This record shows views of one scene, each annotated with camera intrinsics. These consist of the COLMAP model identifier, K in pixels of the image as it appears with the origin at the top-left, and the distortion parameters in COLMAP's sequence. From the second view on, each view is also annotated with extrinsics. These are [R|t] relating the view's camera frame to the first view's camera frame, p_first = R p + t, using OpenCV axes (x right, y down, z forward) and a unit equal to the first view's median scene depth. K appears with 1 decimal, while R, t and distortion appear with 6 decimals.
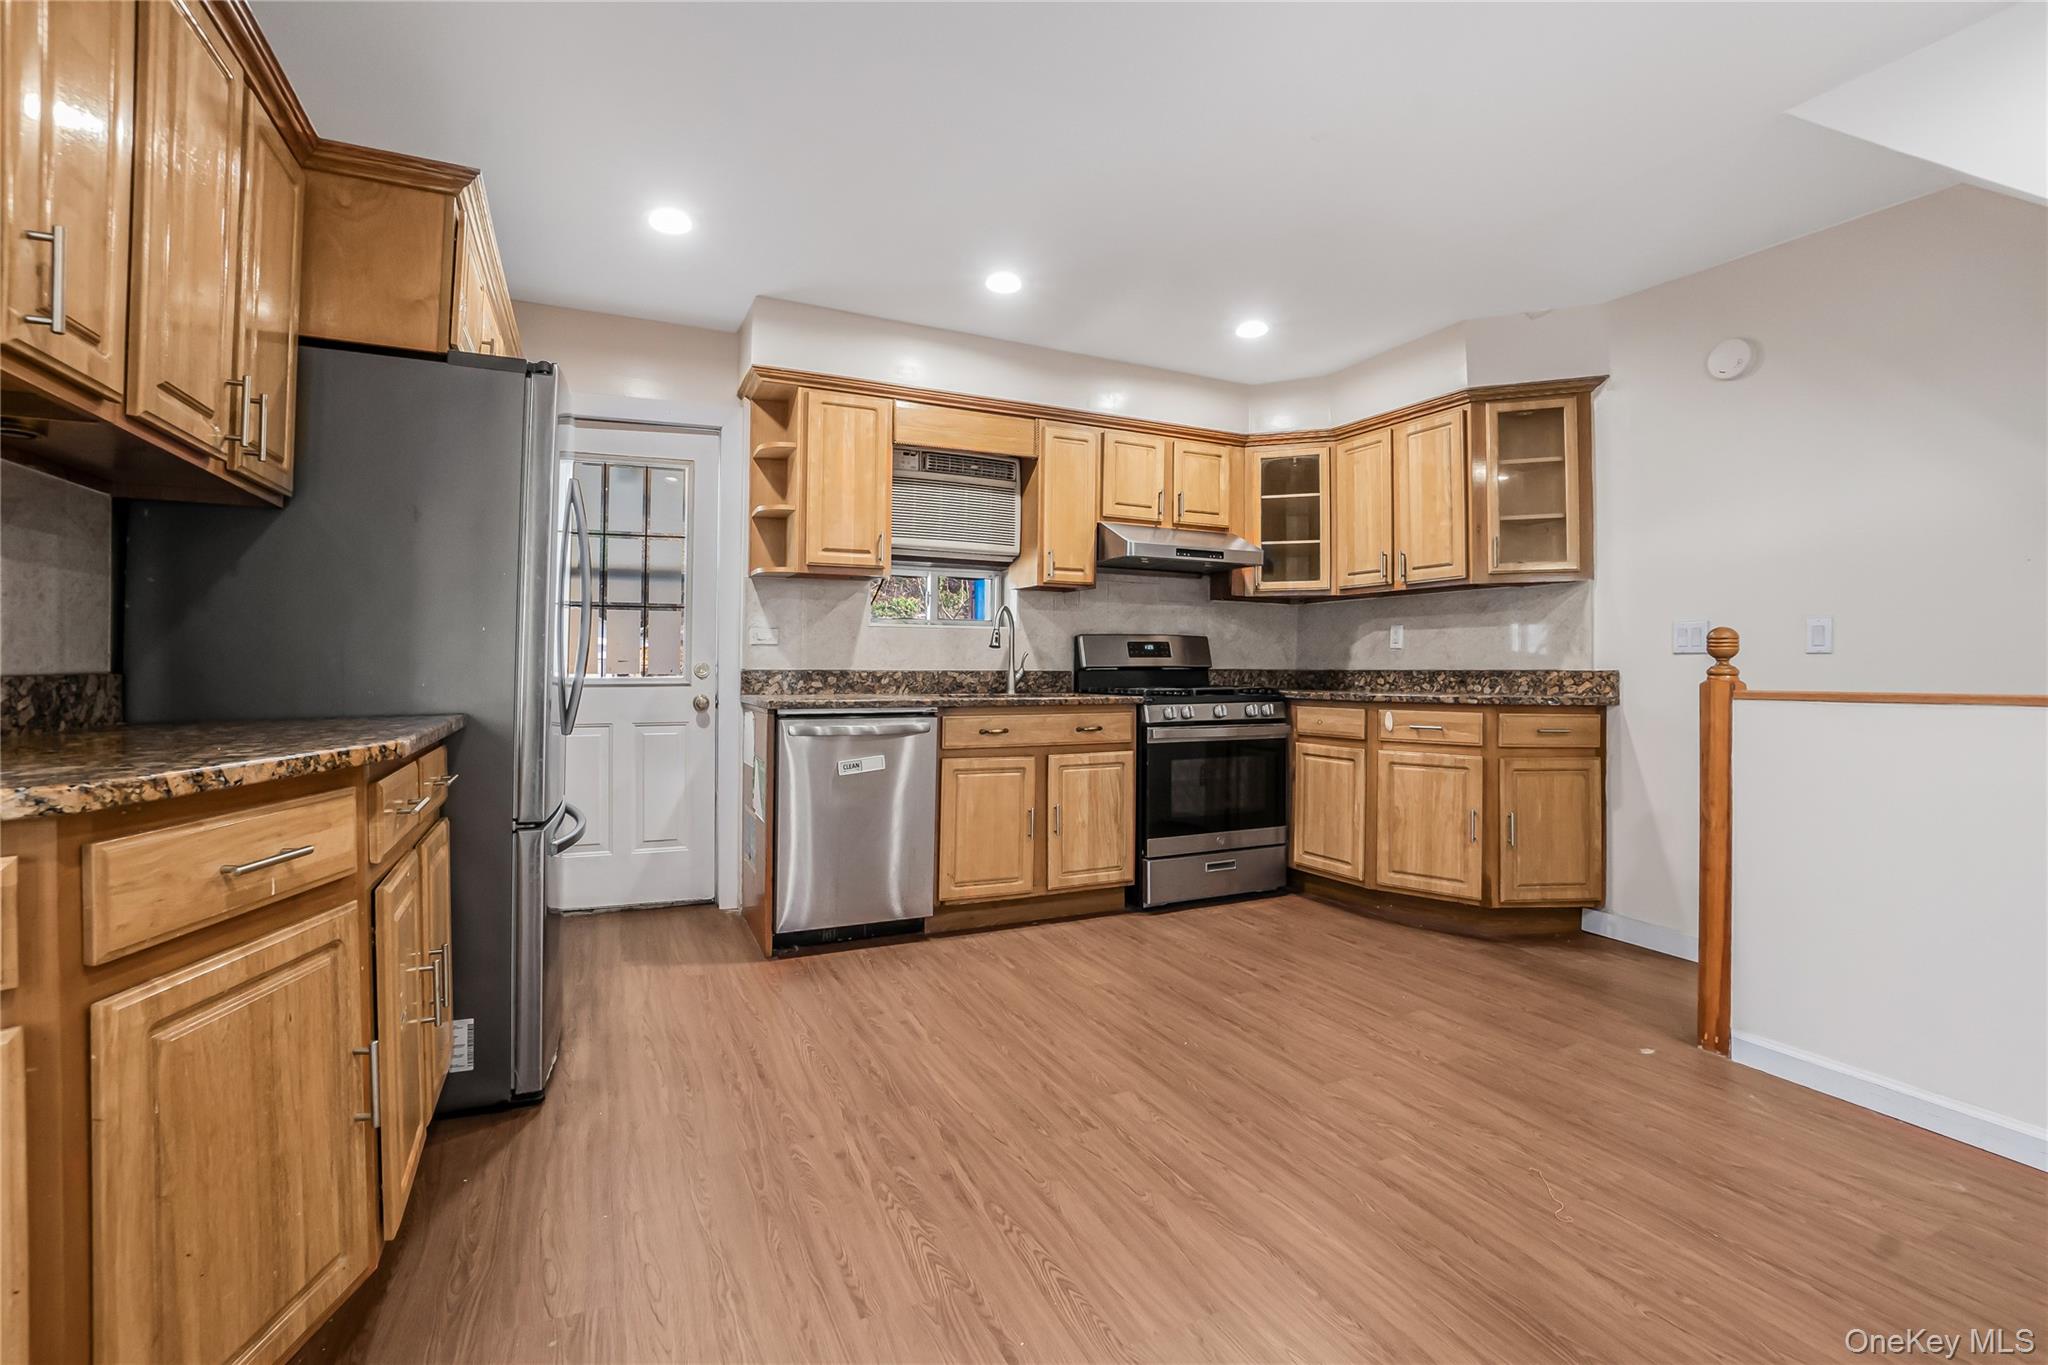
lens RADIAL K [[921.8, 0, 1008.0], [0, 921.8, 655.0], [0, 0, 1]] dist [-0.040522, 0.005253]
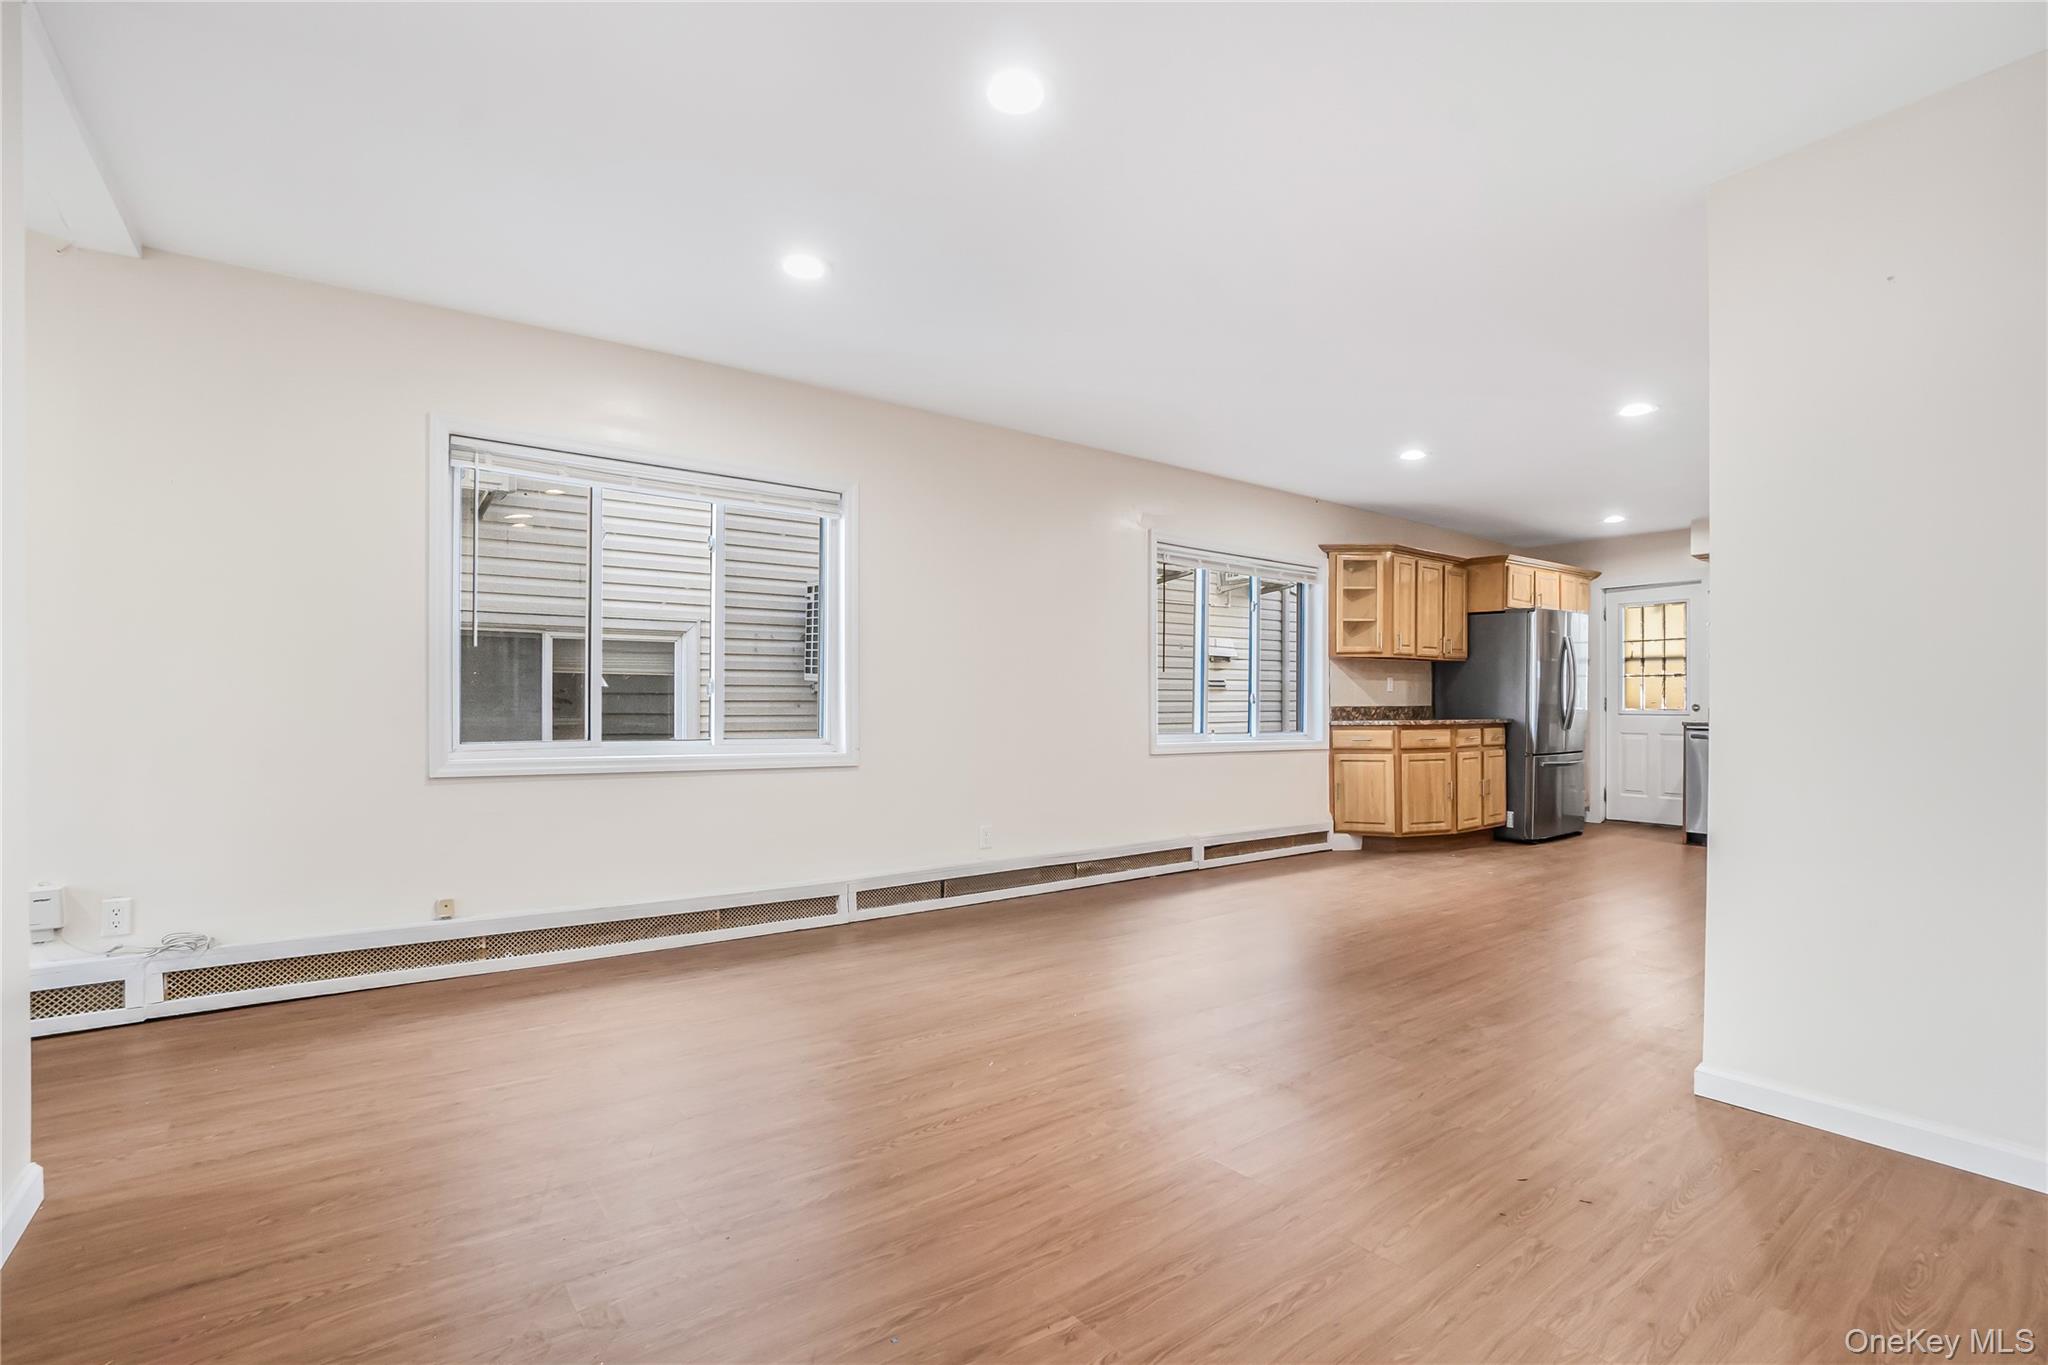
lens RADIAL K [[921.8, 0, 1006.9], [0, 921.8, 702.1], [0, 0, 1]] dist [-0.040522, 0.005253]
pose [[0.203689, -0.001760, -0.979034, 1.290739], [0.009304, 0.999957, 0.000138, -0.008016], [0.978991, -0.009137, 0.203696, -0.837540]]
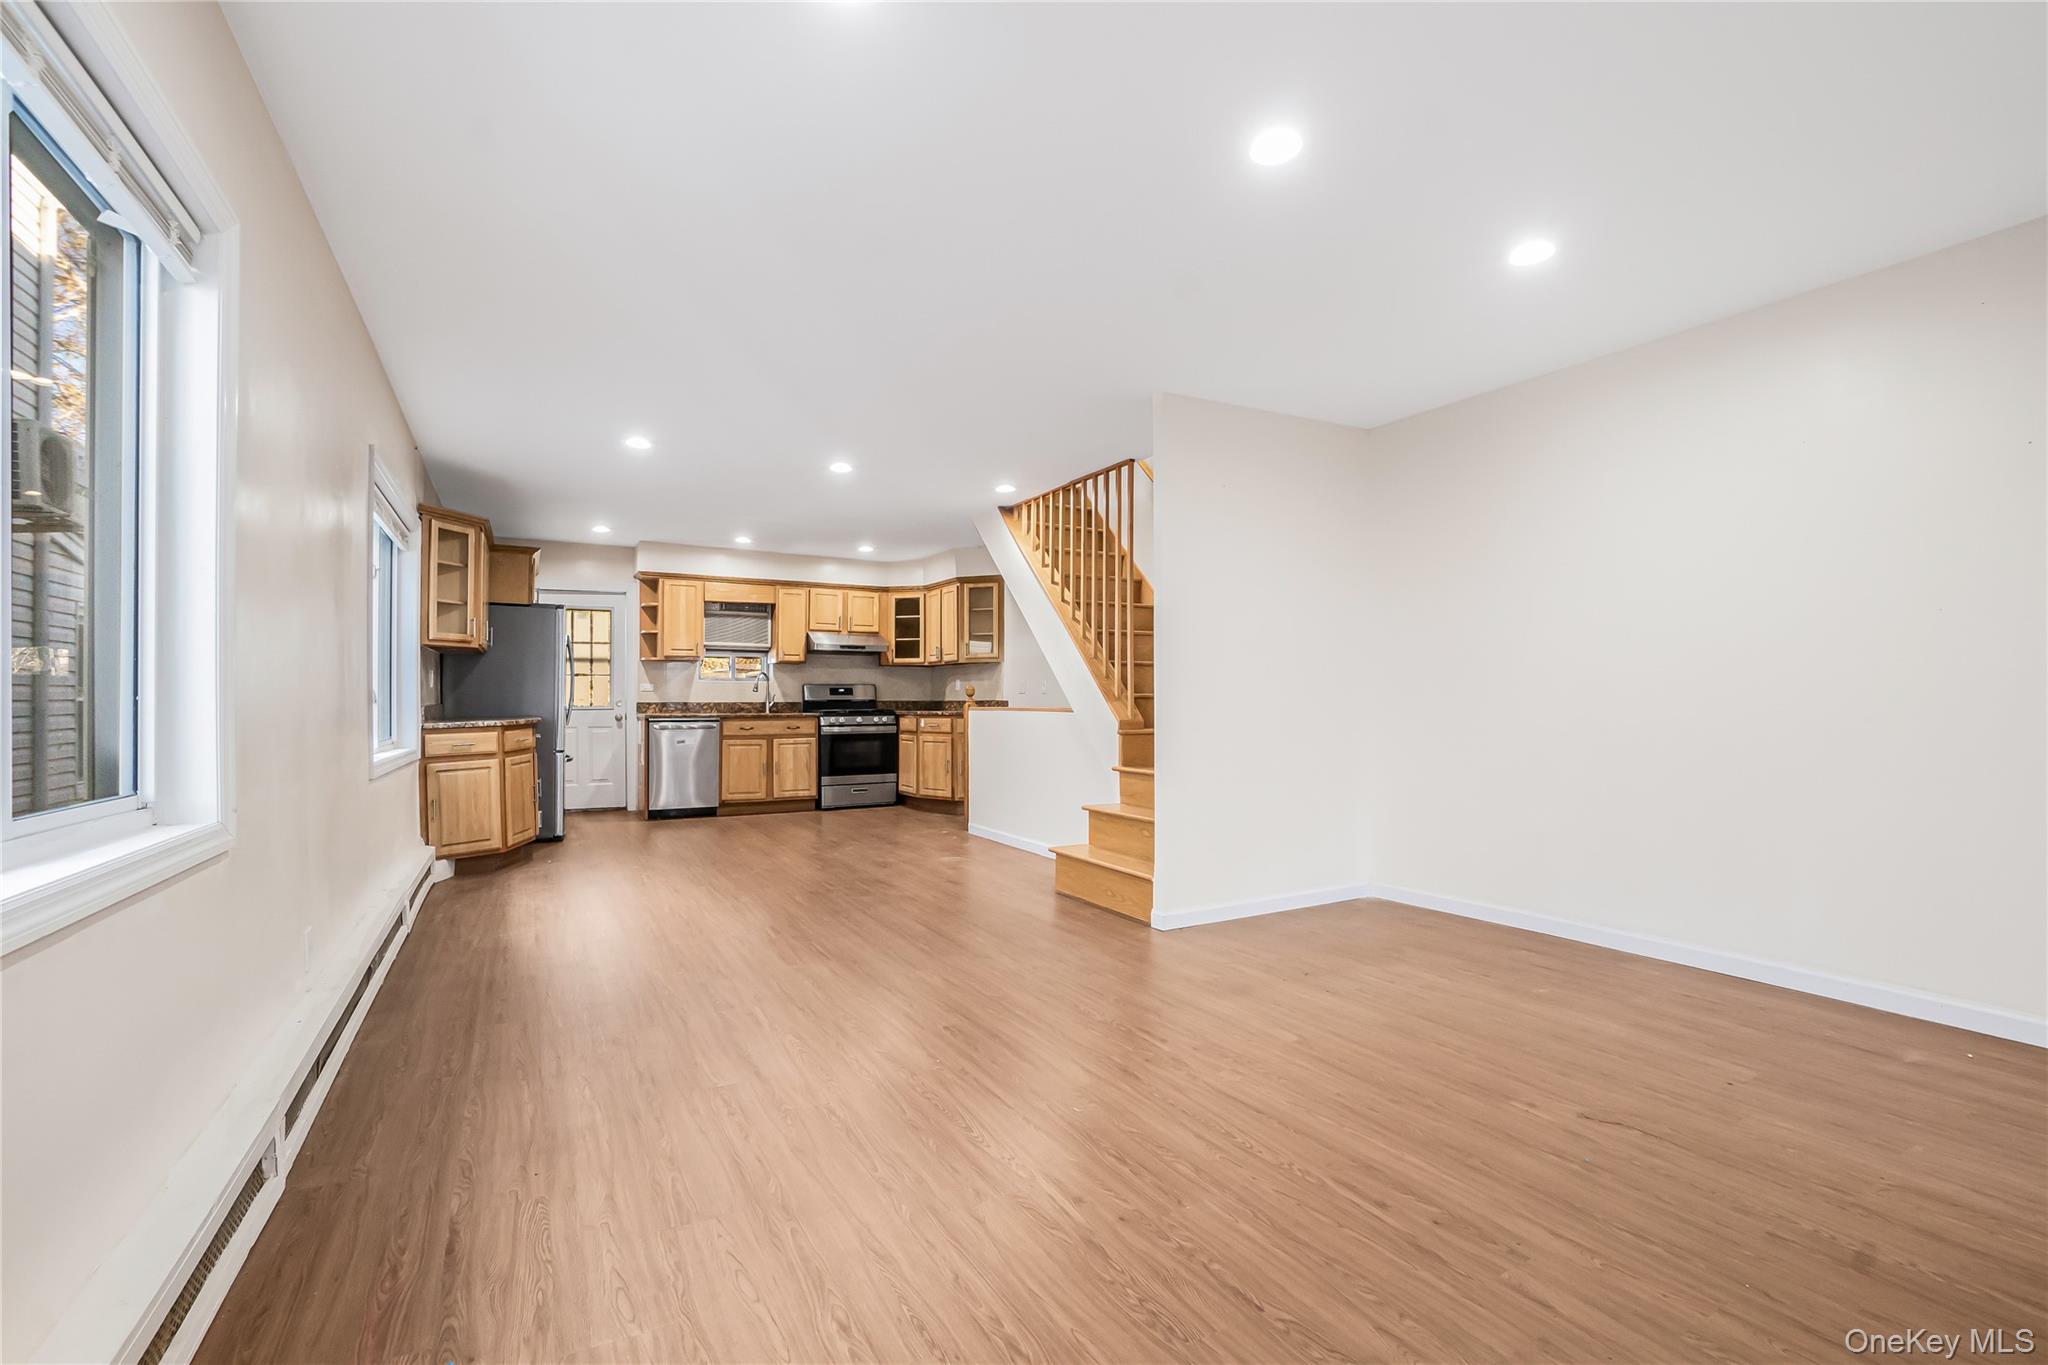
lens RADIAL K [[921.8, 0, 1006.5], [0, 921.8, 698.0], [0, 0, 1]] dist [-0.040522, 0.005253]
pose [[0.998182, -0.006039, 0.059965, 0.495283], [0.005325, 0.999913, 0.012053, -0.017359], [-0.060033, -0.011712, 0.998128, -1.334129]]
